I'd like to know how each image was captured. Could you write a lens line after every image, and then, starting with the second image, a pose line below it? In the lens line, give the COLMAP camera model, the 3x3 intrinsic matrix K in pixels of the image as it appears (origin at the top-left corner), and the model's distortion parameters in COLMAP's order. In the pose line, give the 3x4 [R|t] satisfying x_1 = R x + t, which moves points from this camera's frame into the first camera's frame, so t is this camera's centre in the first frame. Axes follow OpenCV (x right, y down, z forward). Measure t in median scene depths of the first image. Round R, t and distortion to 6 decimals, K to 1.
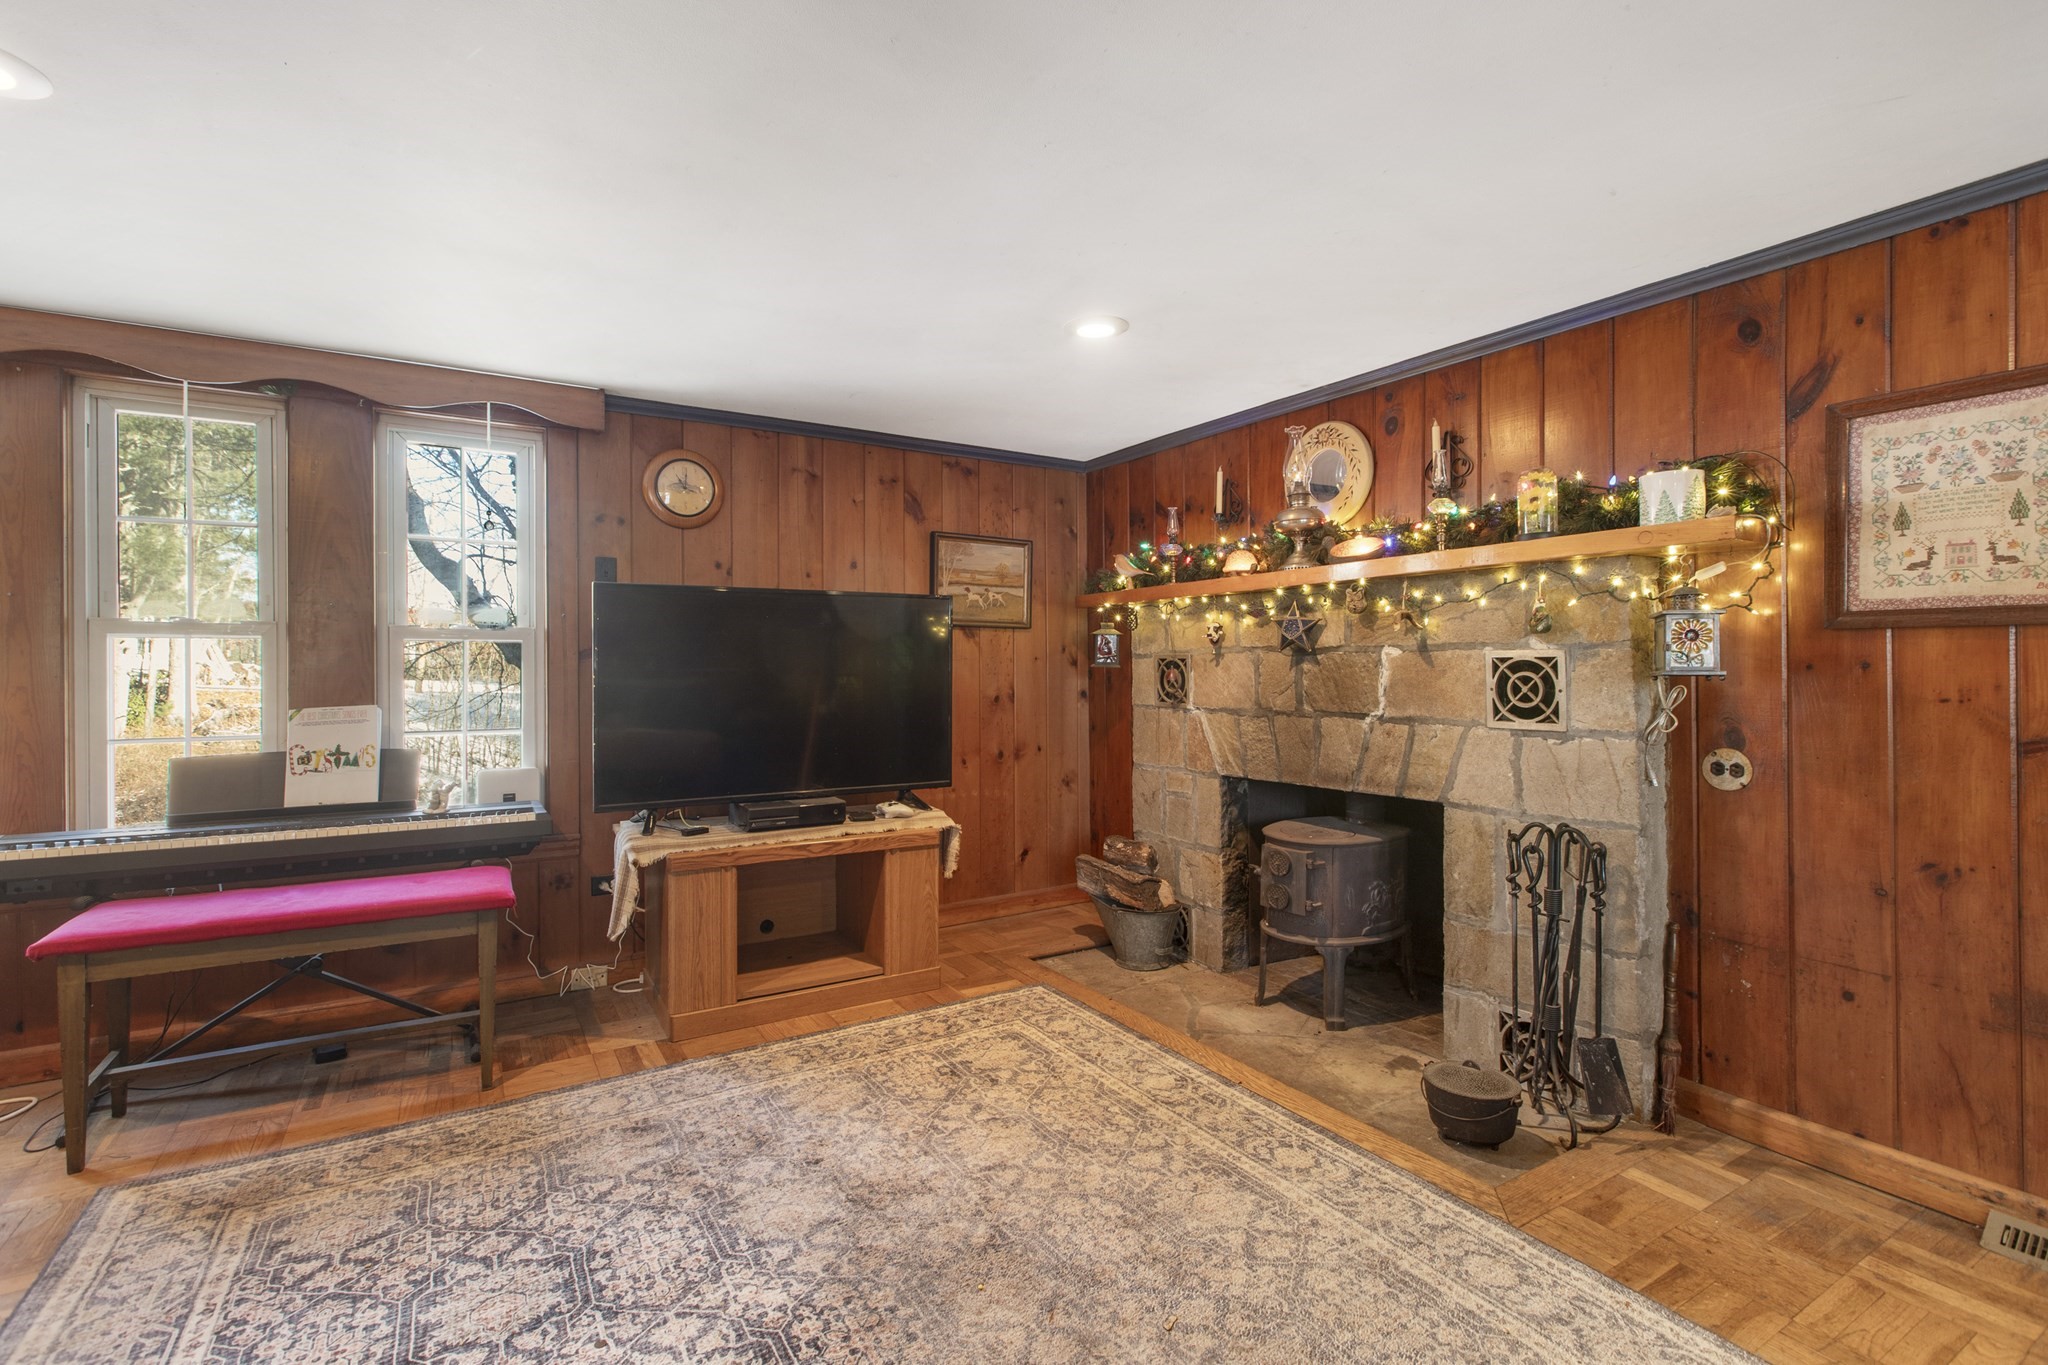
lens RADIAL K [[926.8, 0, 1019.7], [0, 926.8, 658.4], [0, 0, 1]] dist [0.004087, -0.000412]
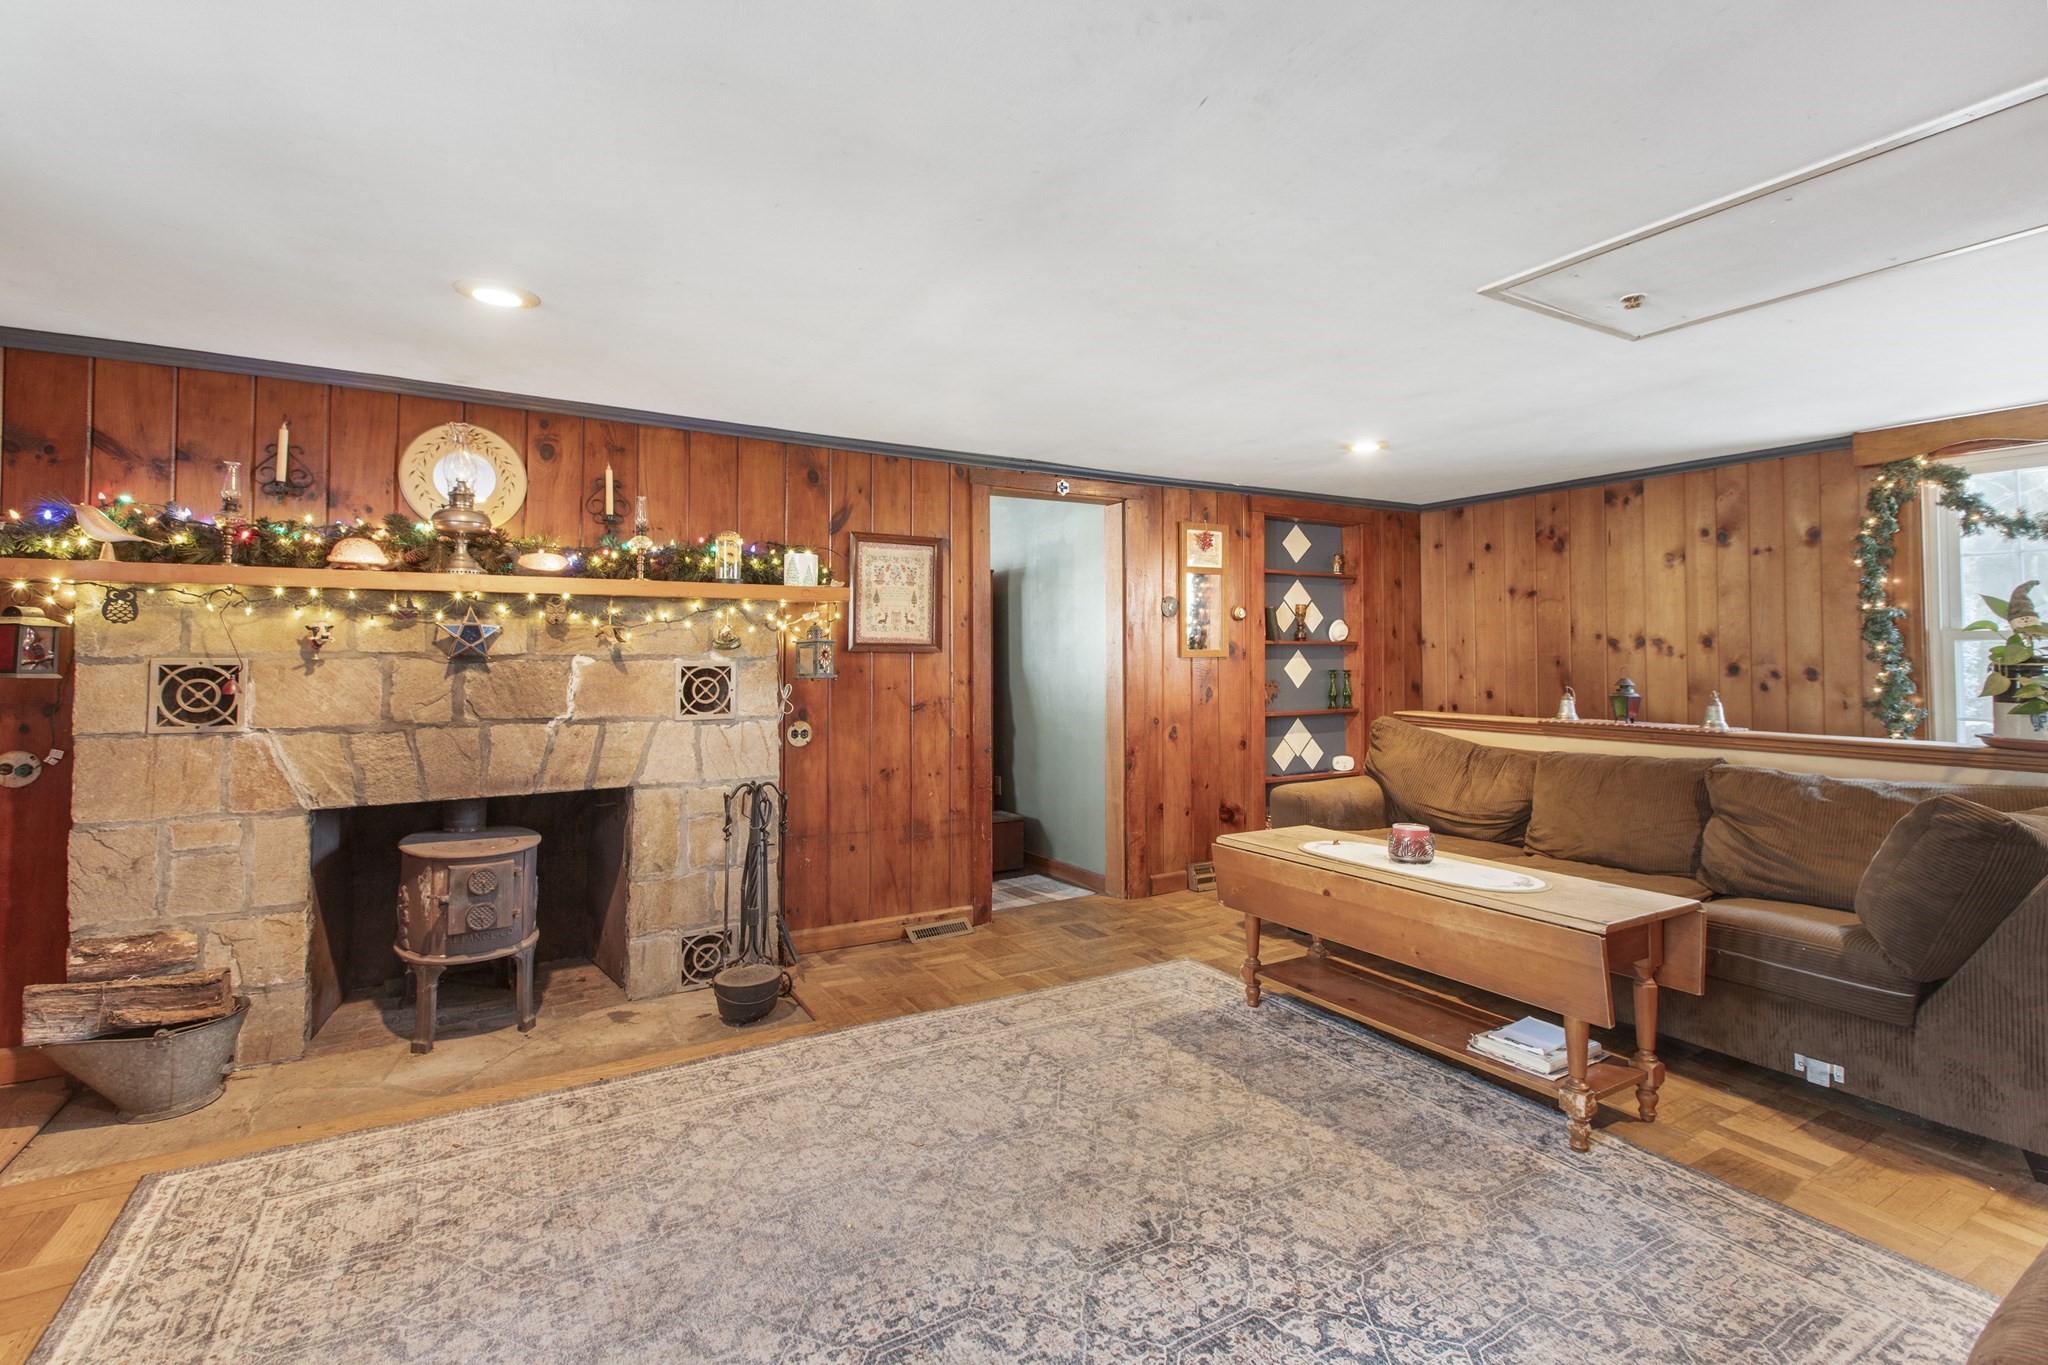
lens RADIAL K [[923.5, 0, 1020.7], [0, 923.5, 614.9], [0, 0, 1]] dist [0.000552, -0.000511]
pose [[0.028747, 0.046161, 0.998520, -0.762078], [-0.012434, 0.998872, -0.045819, -0.019267], [-0.999509, -0.011098, 0.029288, 0.477691]]
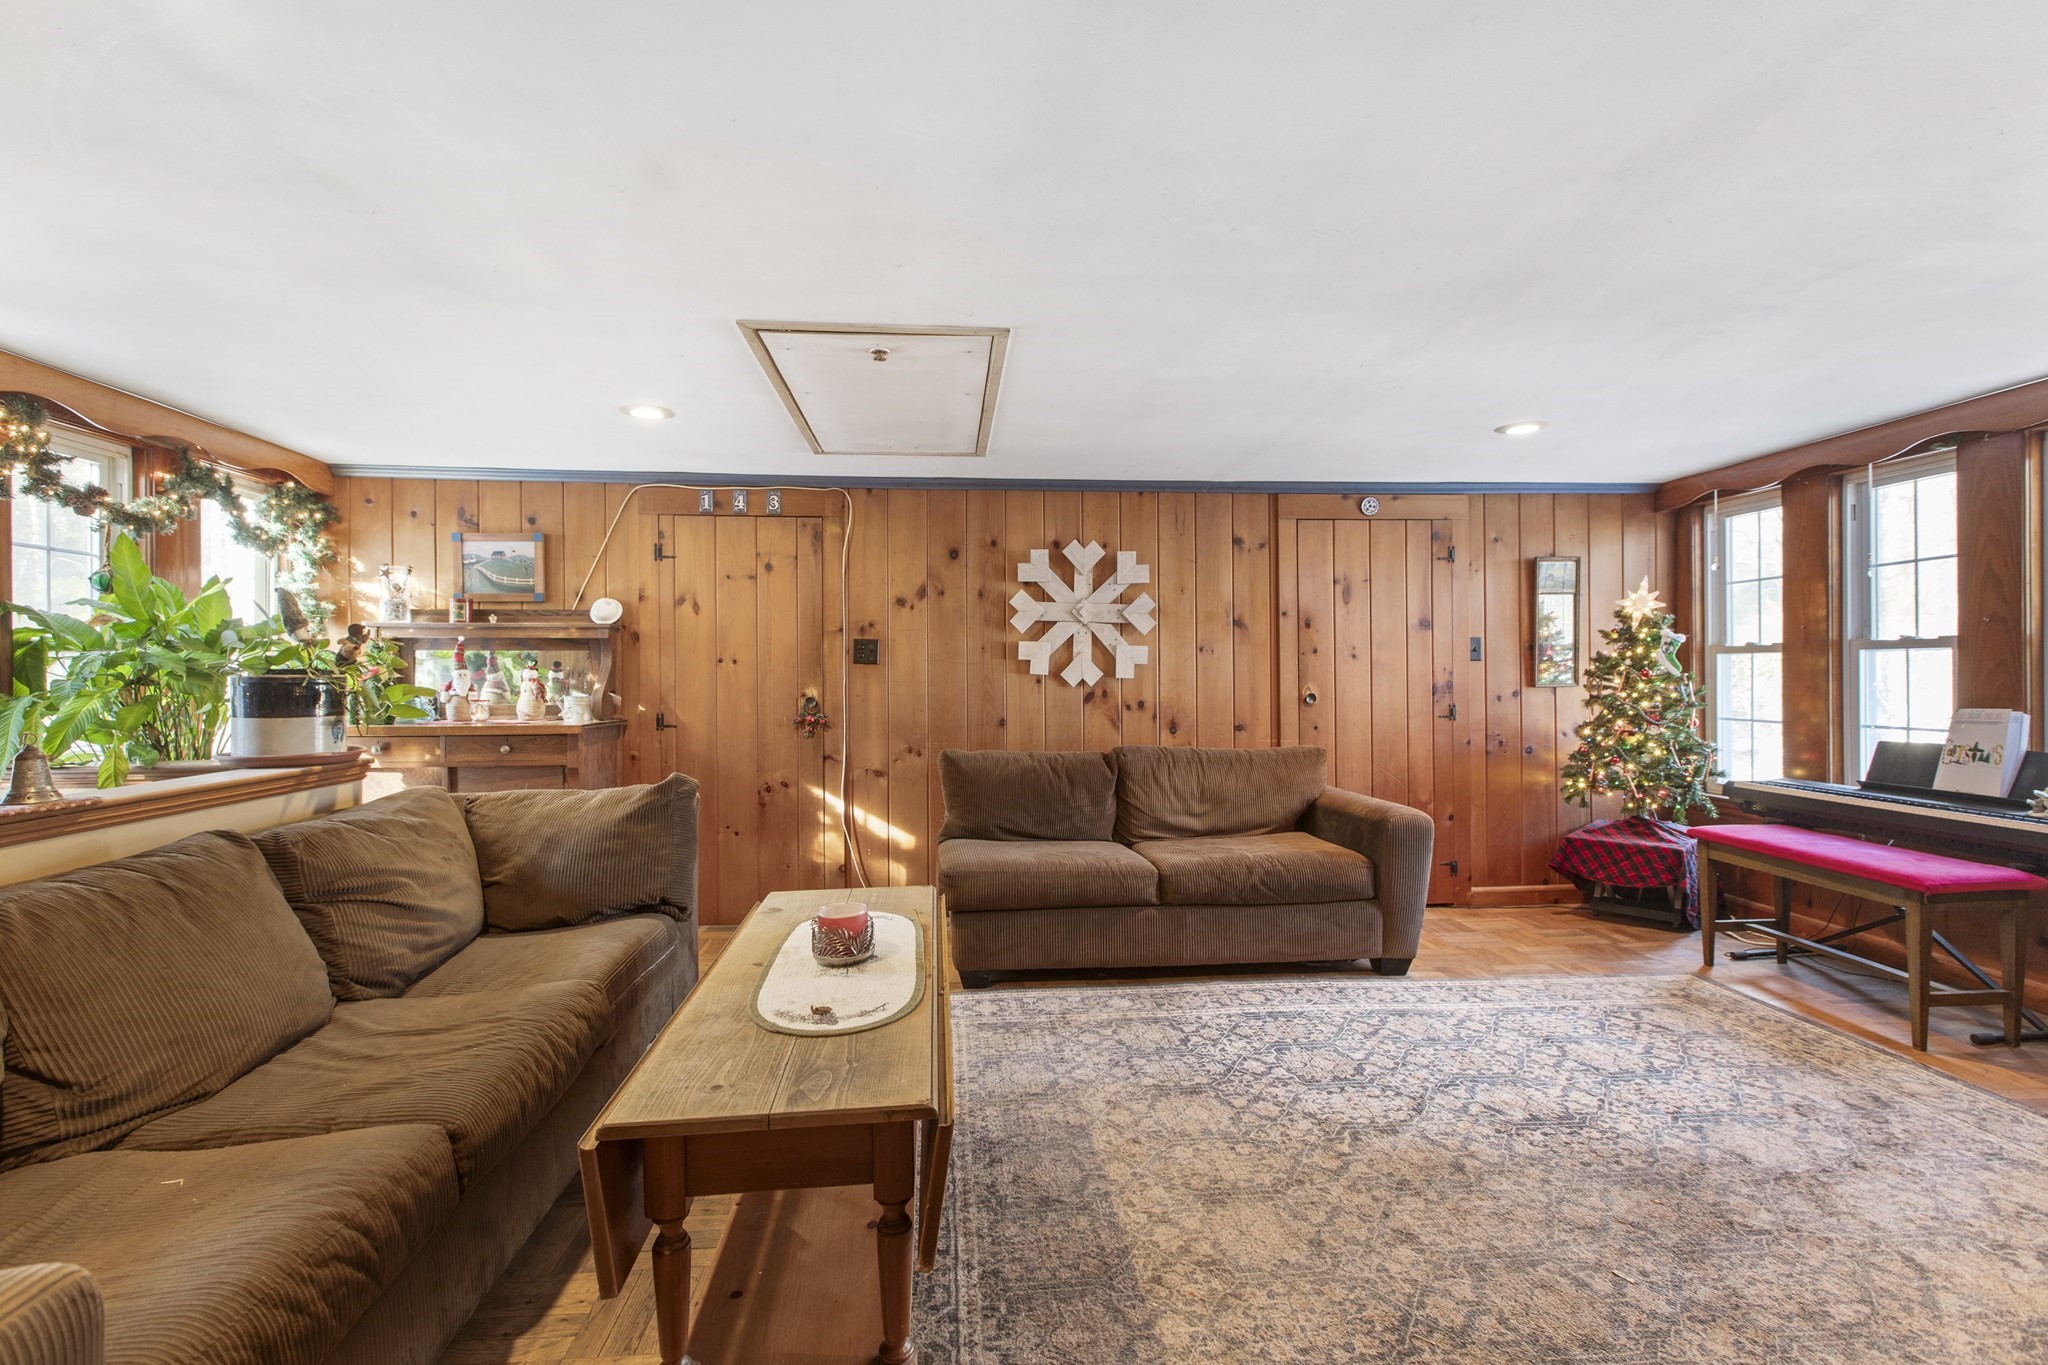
lens RADIAL K [[925.4, 0, 1021.3], [0, 925.4, 667.6], [0, 0, 1]] dist [-0.000340, 0.000015]
pose [[-0.457087, 0.002919, -0.889417, 0.876794], [0.019066, 0.999797, -0.006517, -0.014322], [0.889218, -0.019936, -0.457050, 0.520009]]
